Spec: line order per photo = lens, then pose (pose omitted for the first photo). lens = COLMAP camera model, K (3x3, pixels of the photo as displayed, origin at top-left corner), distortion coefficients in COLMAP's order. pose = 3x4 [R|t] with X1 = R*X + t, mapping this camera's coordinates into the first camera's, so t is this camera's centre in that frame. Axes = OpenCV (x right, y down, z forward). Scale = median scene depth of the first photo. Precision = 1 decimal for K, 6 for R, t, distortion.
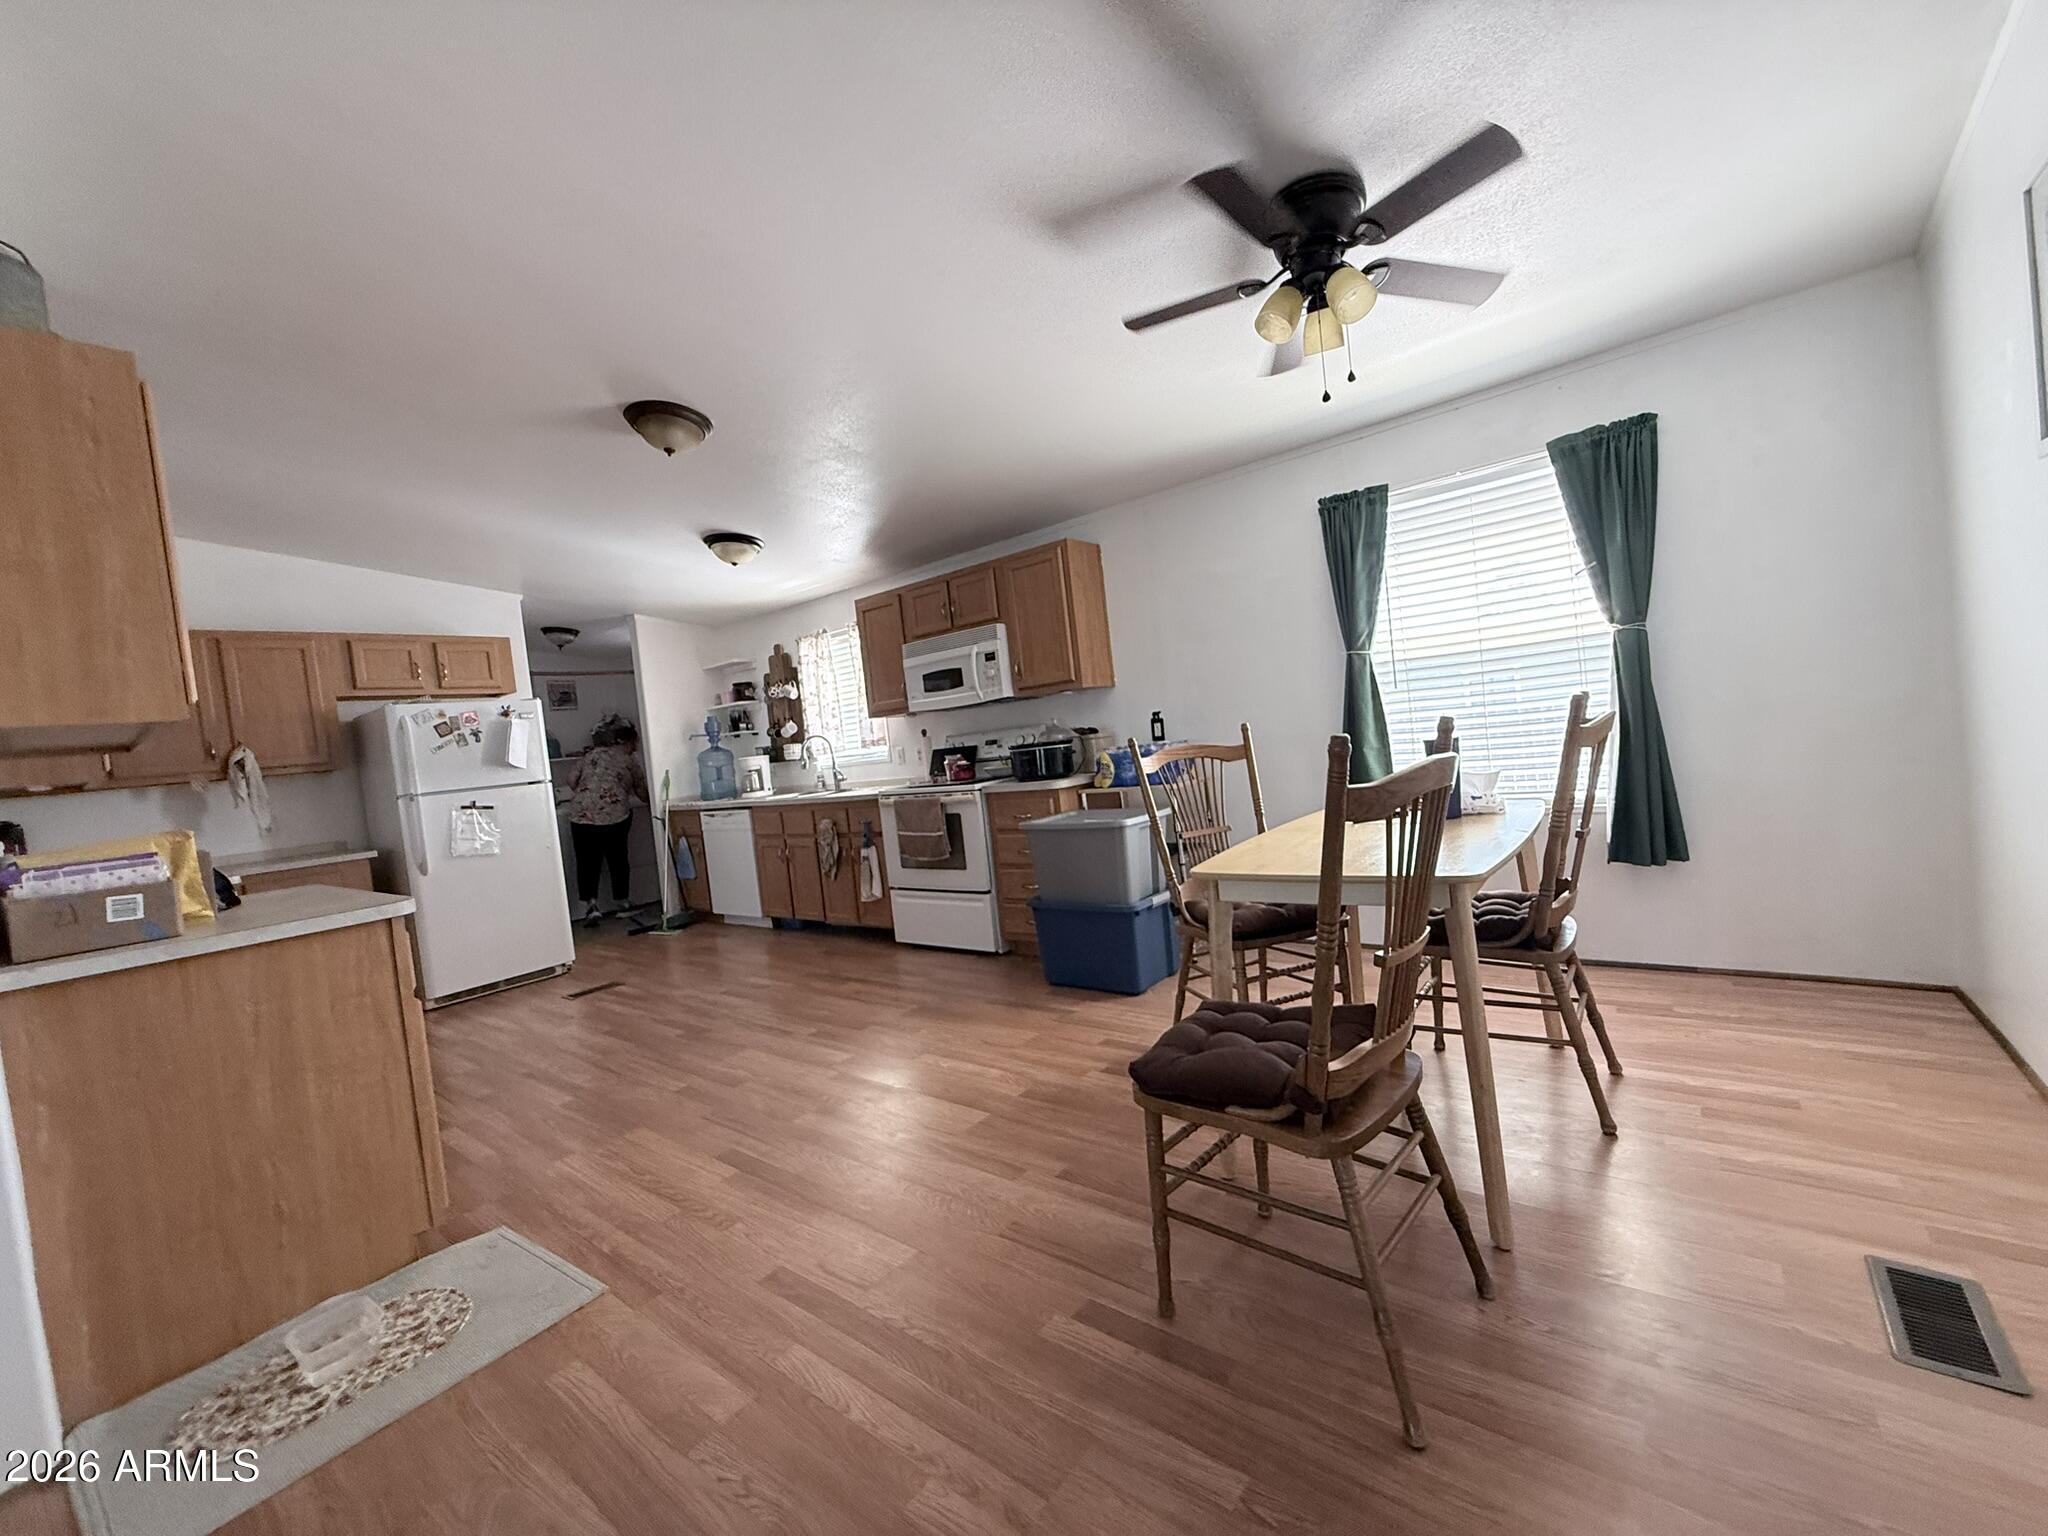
lens RADIAL K [[818.7, 0, 1025.7], [0, 818.7, 767.4], [0, 0, 1]] dist [-0.001349, 0.000379]
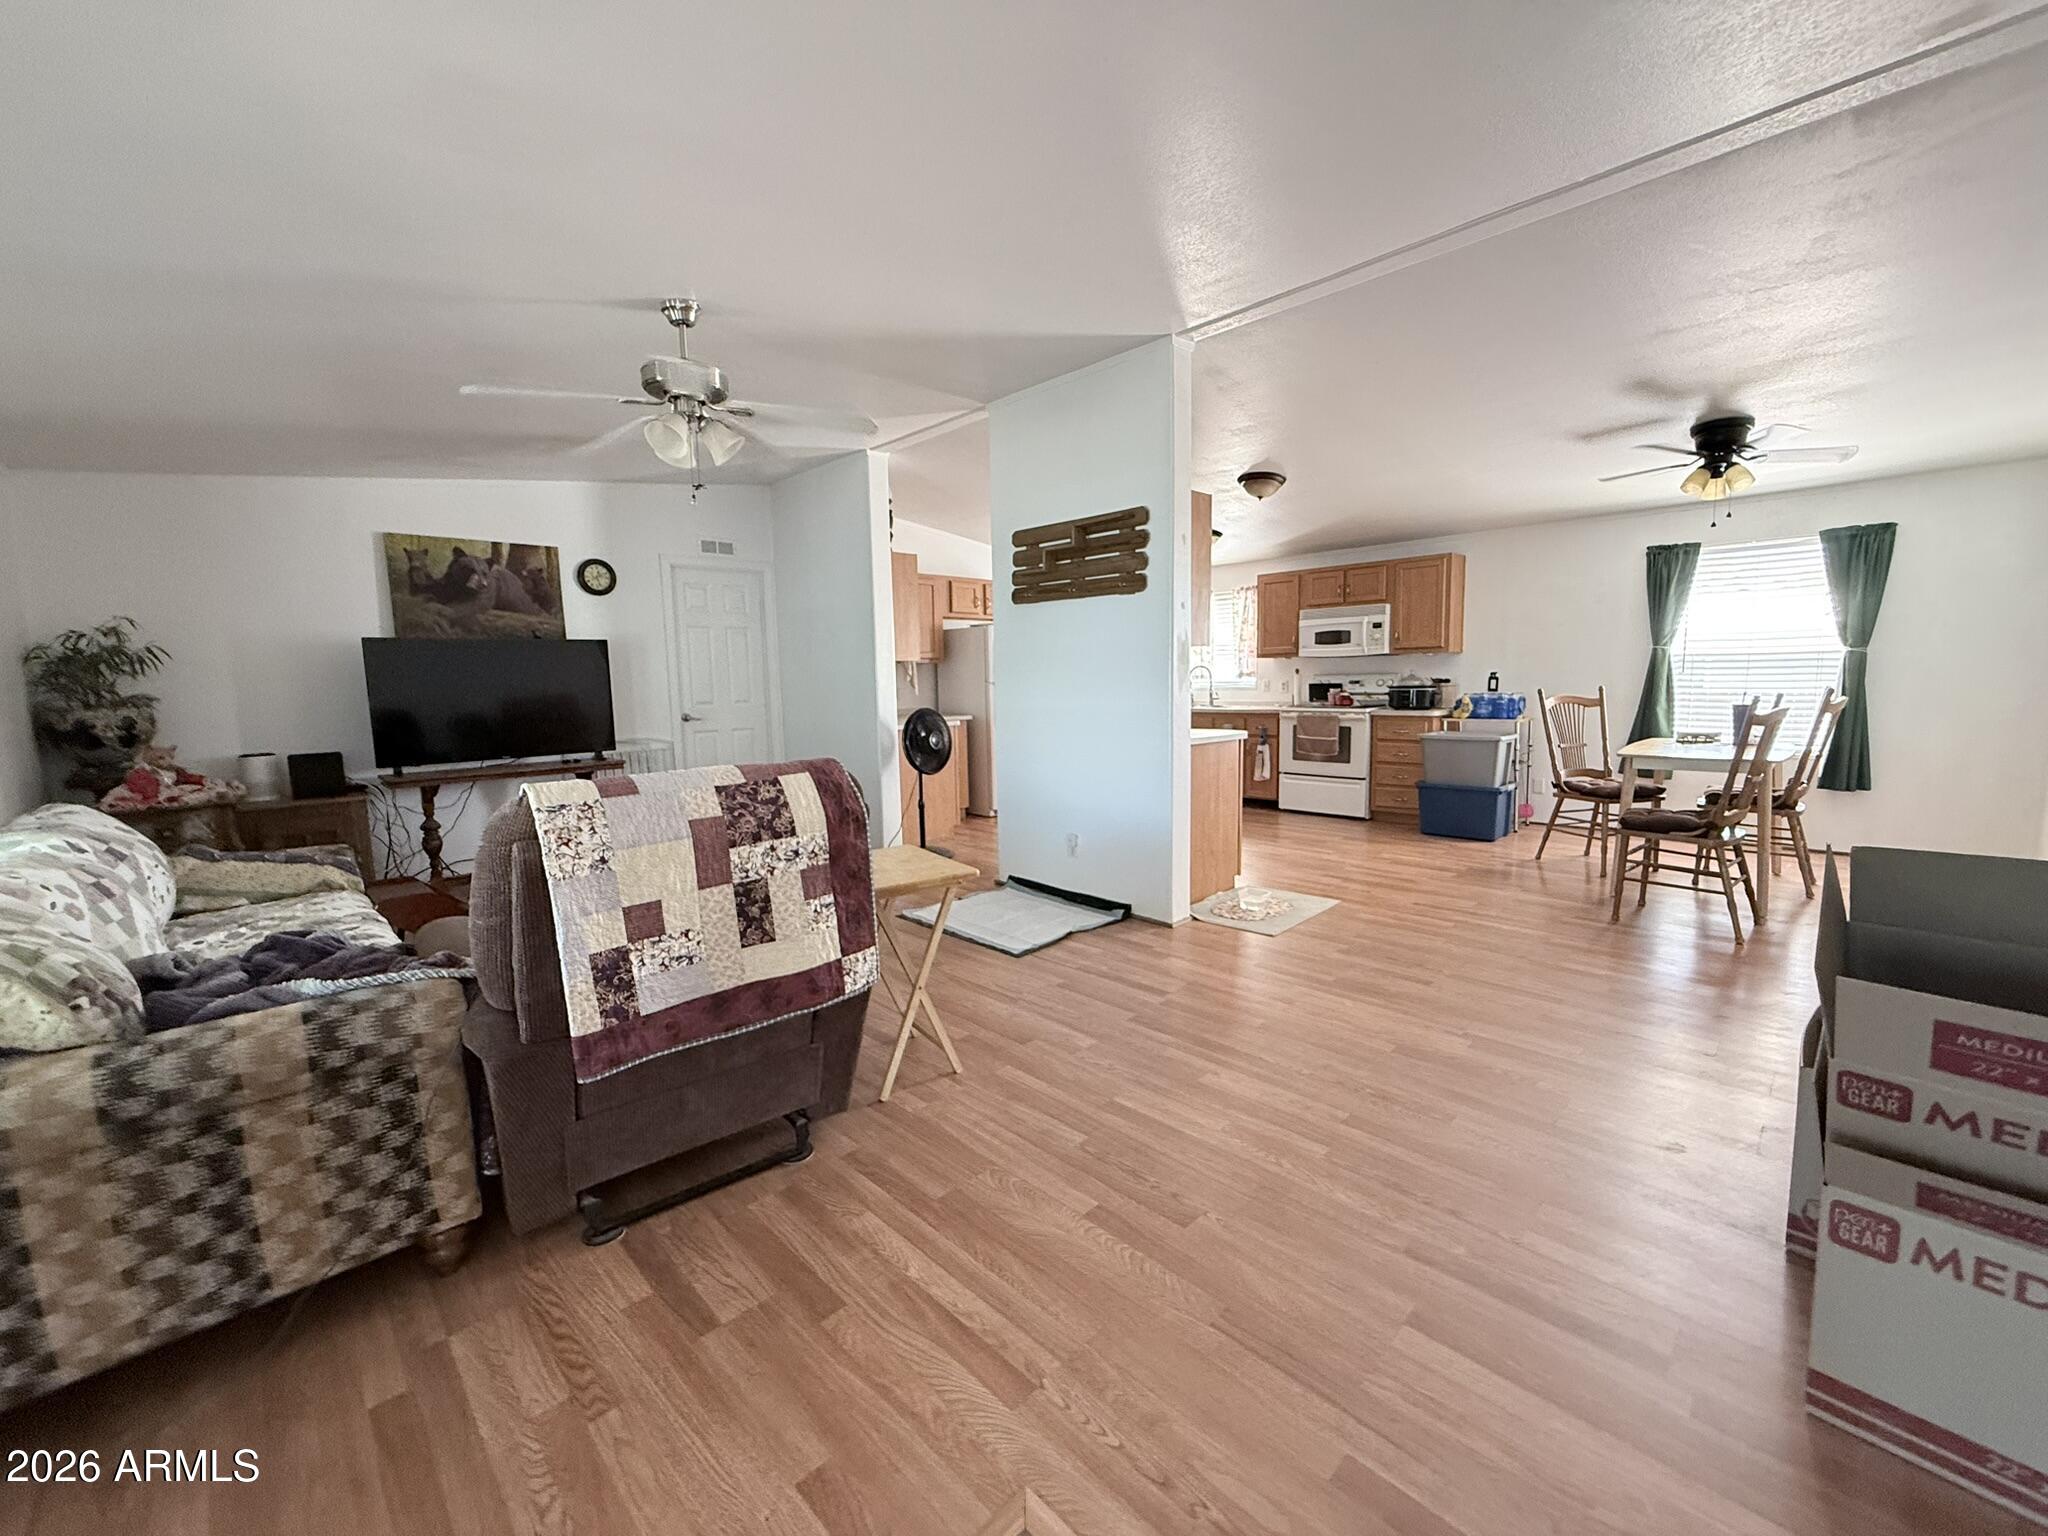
lens RADIAL K [[818.7, 0, 1024.7], [0, 818.7, 770.3], [0, 0, 1]] dist [-0.001349, 0.000379]
pose [[0.988179, 0.100988, -0.115342, -0.500712], [-0.090844, 0.991785, 0.090058, 0.054191], [0.123489, -0.078515, 0.989235, -0.611225]]
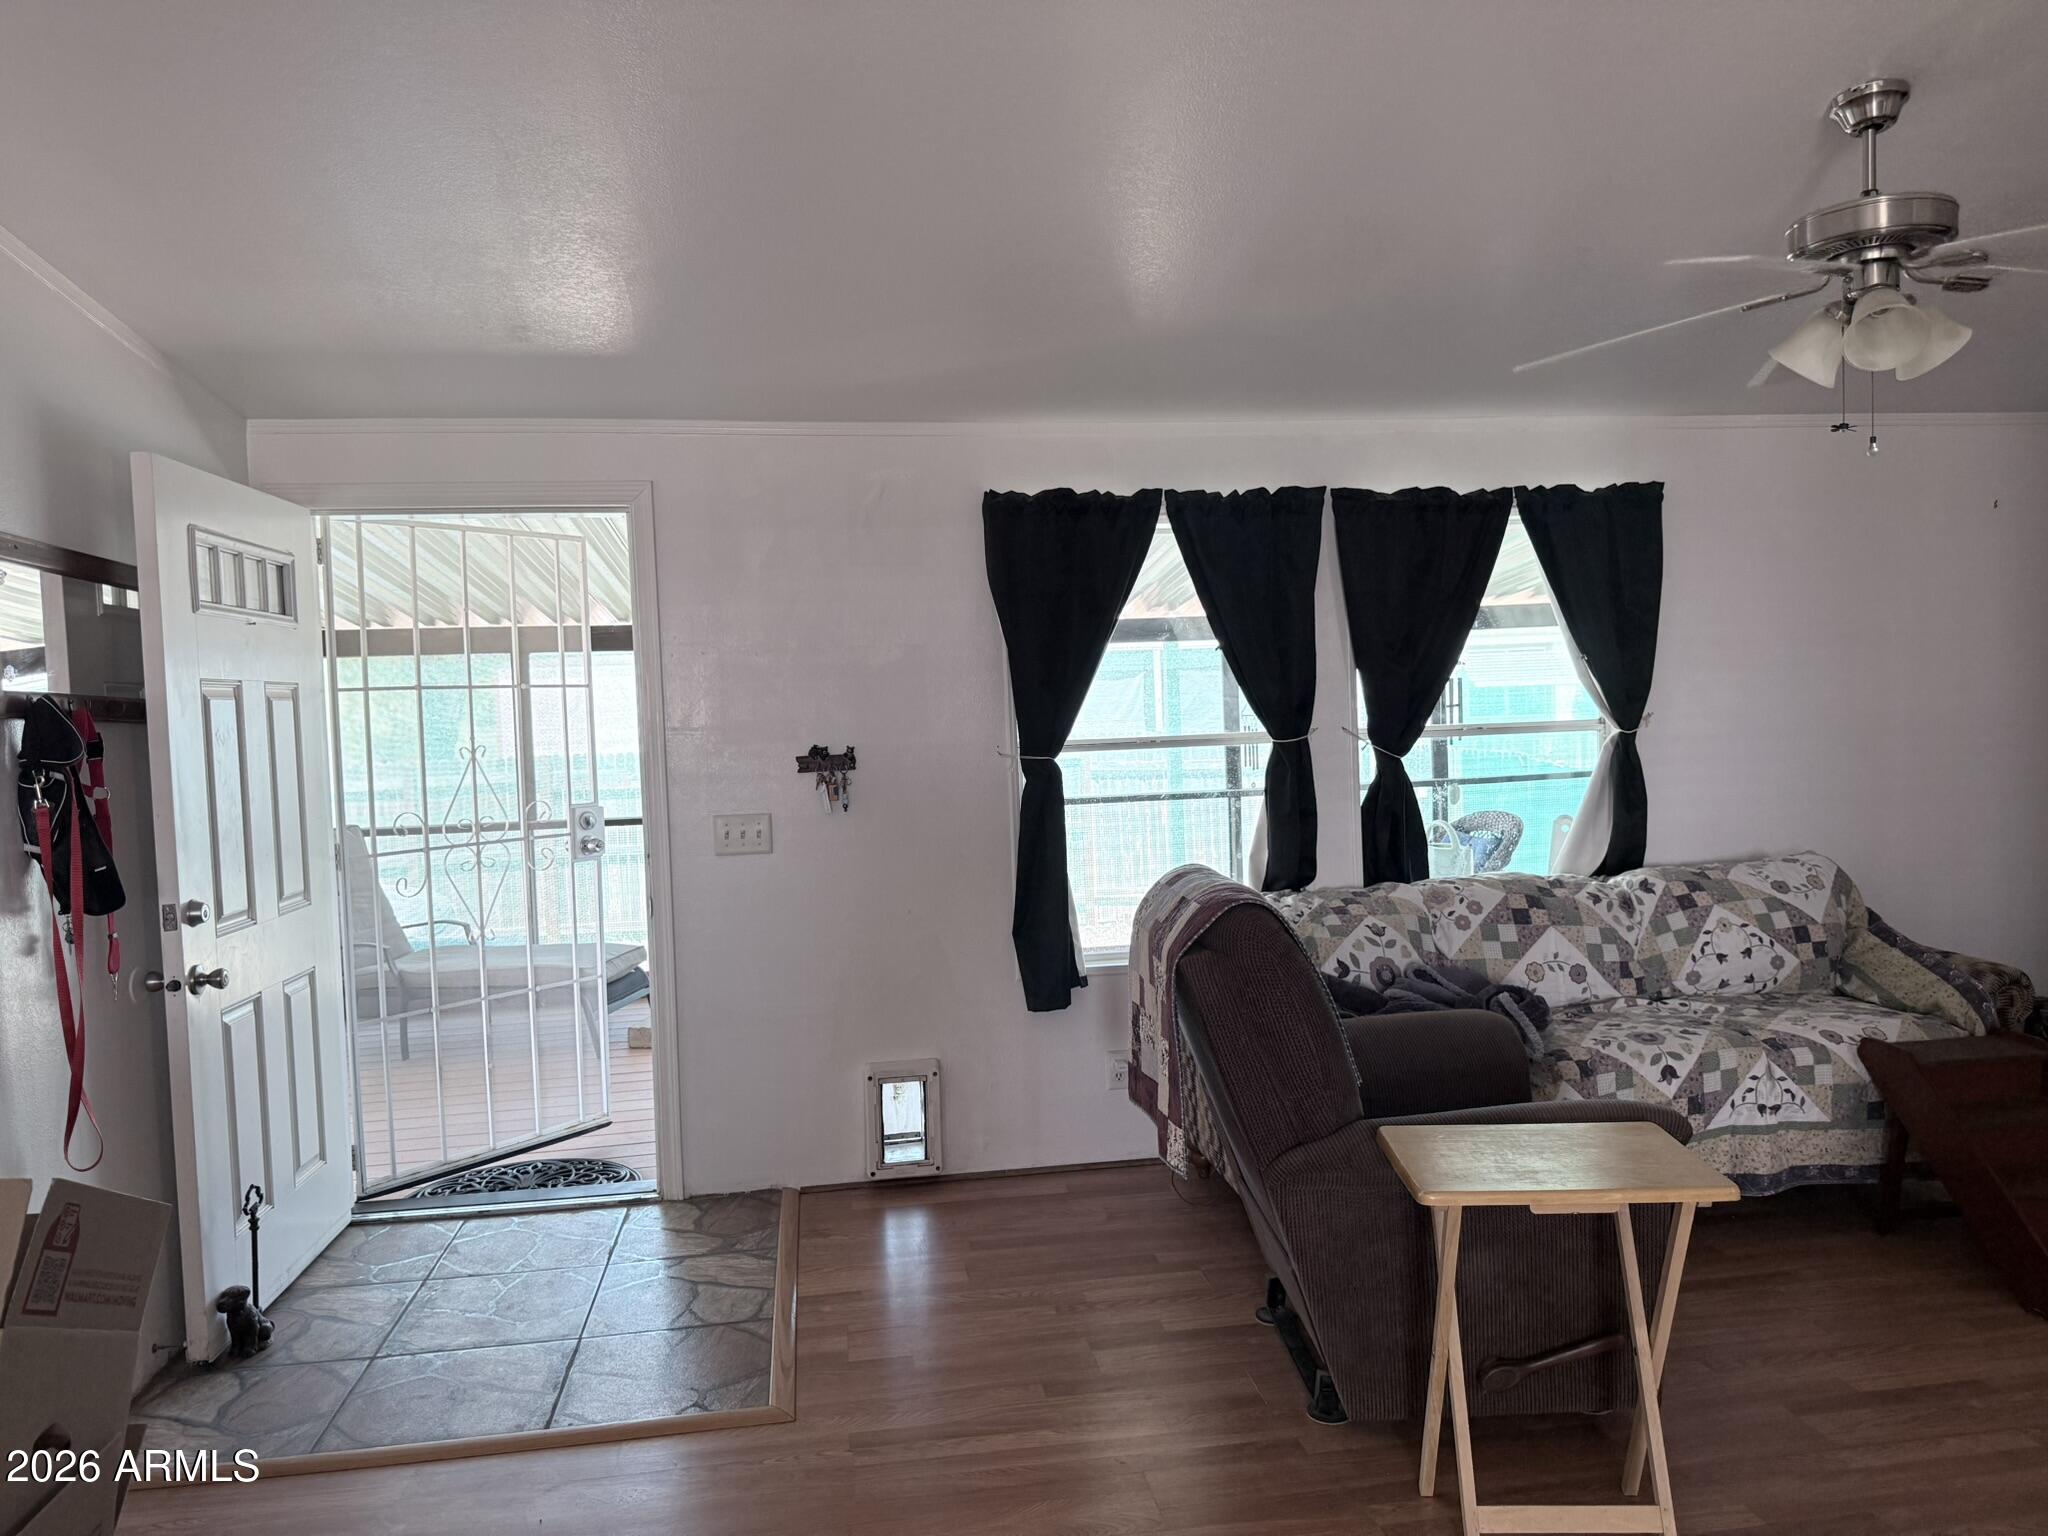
lens RADIAL K [[1433.4, 0, 1002.8], [0, 1433.4, 771.1], [0, 0, 1]] dist [0.076664, -0.077340]
pose [[-0.676506, 0.166608, -0.717344, -0.133049], [0.079765, 0.984919, 0.153530, -0.066219], [0.732105, 0.046645, -0.679593, 0.180290]]
